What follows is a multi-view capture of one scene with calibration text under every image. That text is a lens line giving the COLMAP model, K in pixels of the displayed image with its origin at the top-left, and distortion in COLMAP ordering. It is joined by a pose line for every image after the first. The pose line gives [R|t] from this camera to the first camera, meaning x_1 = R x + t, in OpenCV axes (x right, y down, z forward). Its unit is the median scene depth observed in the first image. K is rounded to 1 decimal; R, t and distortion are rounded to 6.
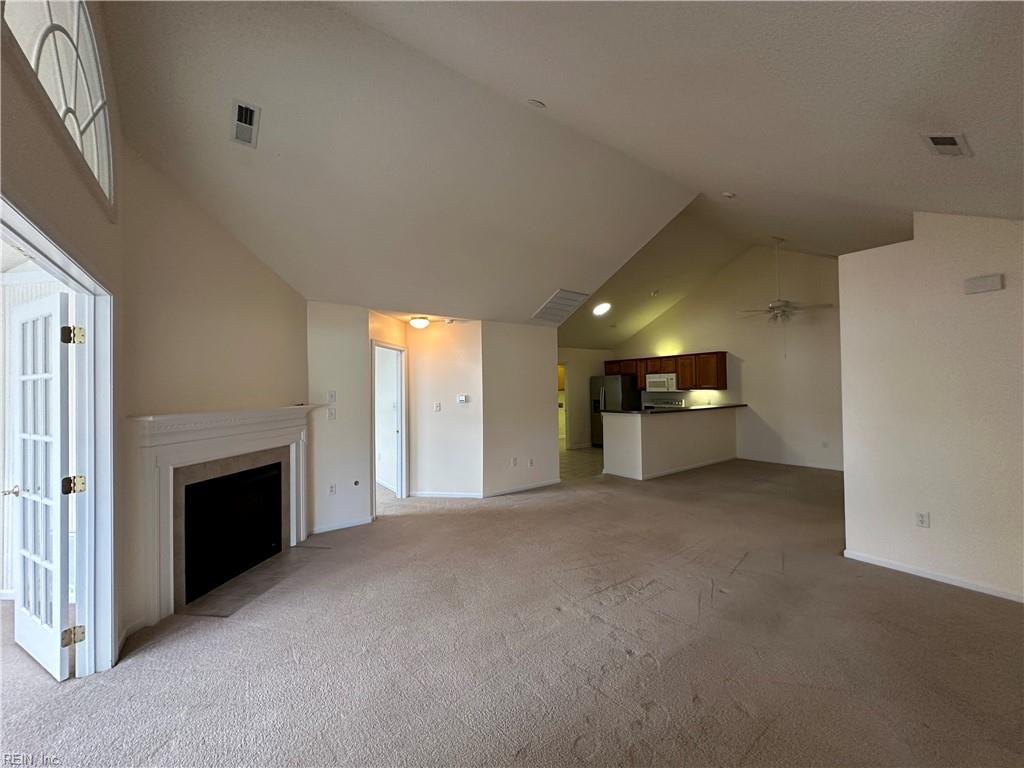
lens RADIAL K [[405.5, 0, 512.0], [0, 405.5, 384.0], [0, 0, 1]] dist [-0.000082, 0.000013]
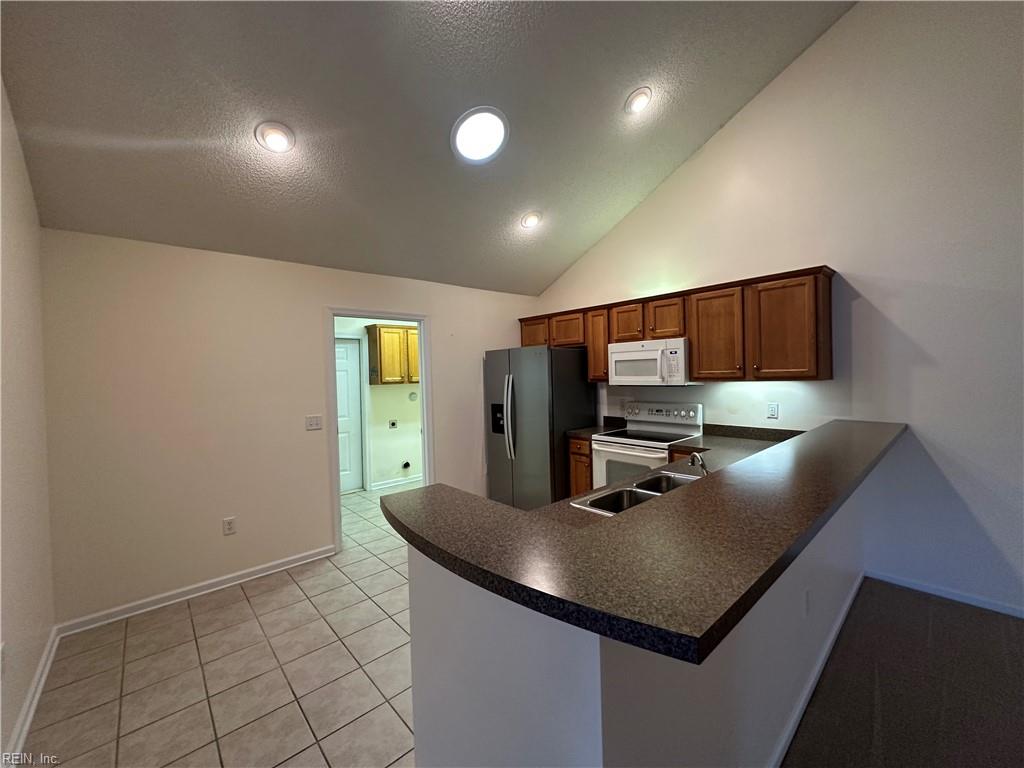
lens RADIAL K [[411.0, 0, 512.0], [0, 411.0, 384.0], [0, 0, 1]] dist [-0.001499, -0.000216]
pose [[0.993679, -0.011141, 0.111703, 0.191873], [0.006967, 0.999265, 0.037690, 0.001699], [-0.112041, -0.036673, 0.993027, 0.611624]]
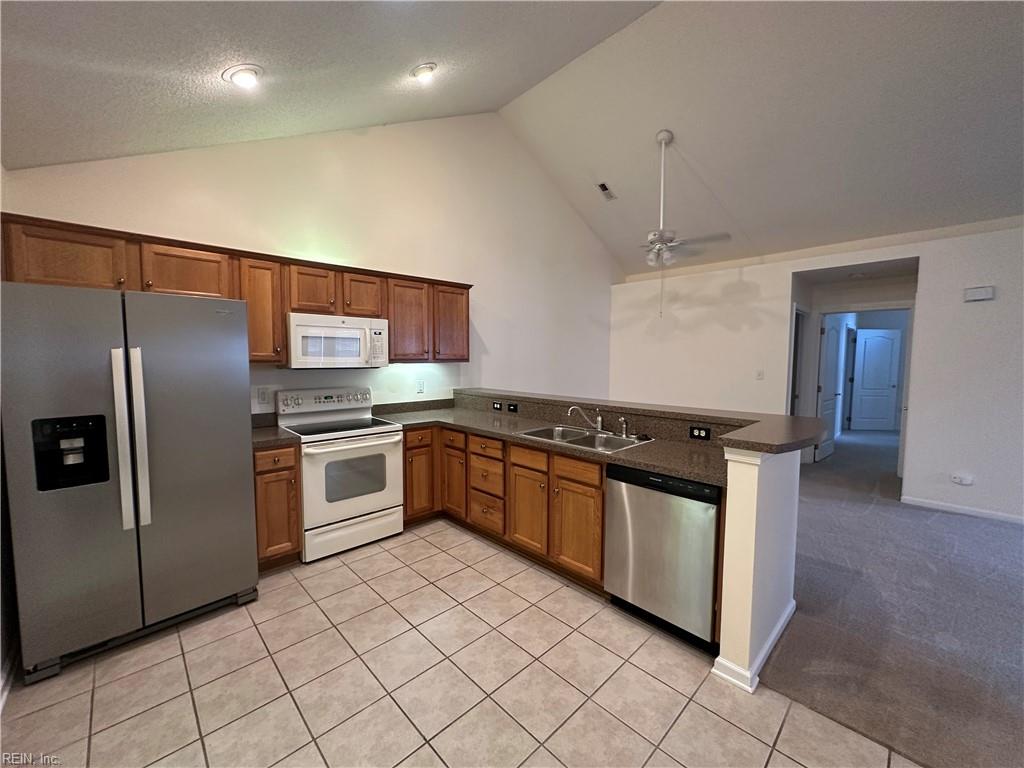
lens RADIAL K [[411.0, 0, 512.0], [0, 411.0, 384.0], [0, 0, 1]] dist [-0.001499, -0.000216]
pose [[-0.142257, -0.053027, 0.988408, -0.003216], [-0.022274, 0.998483, 0.050361, 0.012257], [-0.989579, -0.014851, -0.143222, 0.908751]]
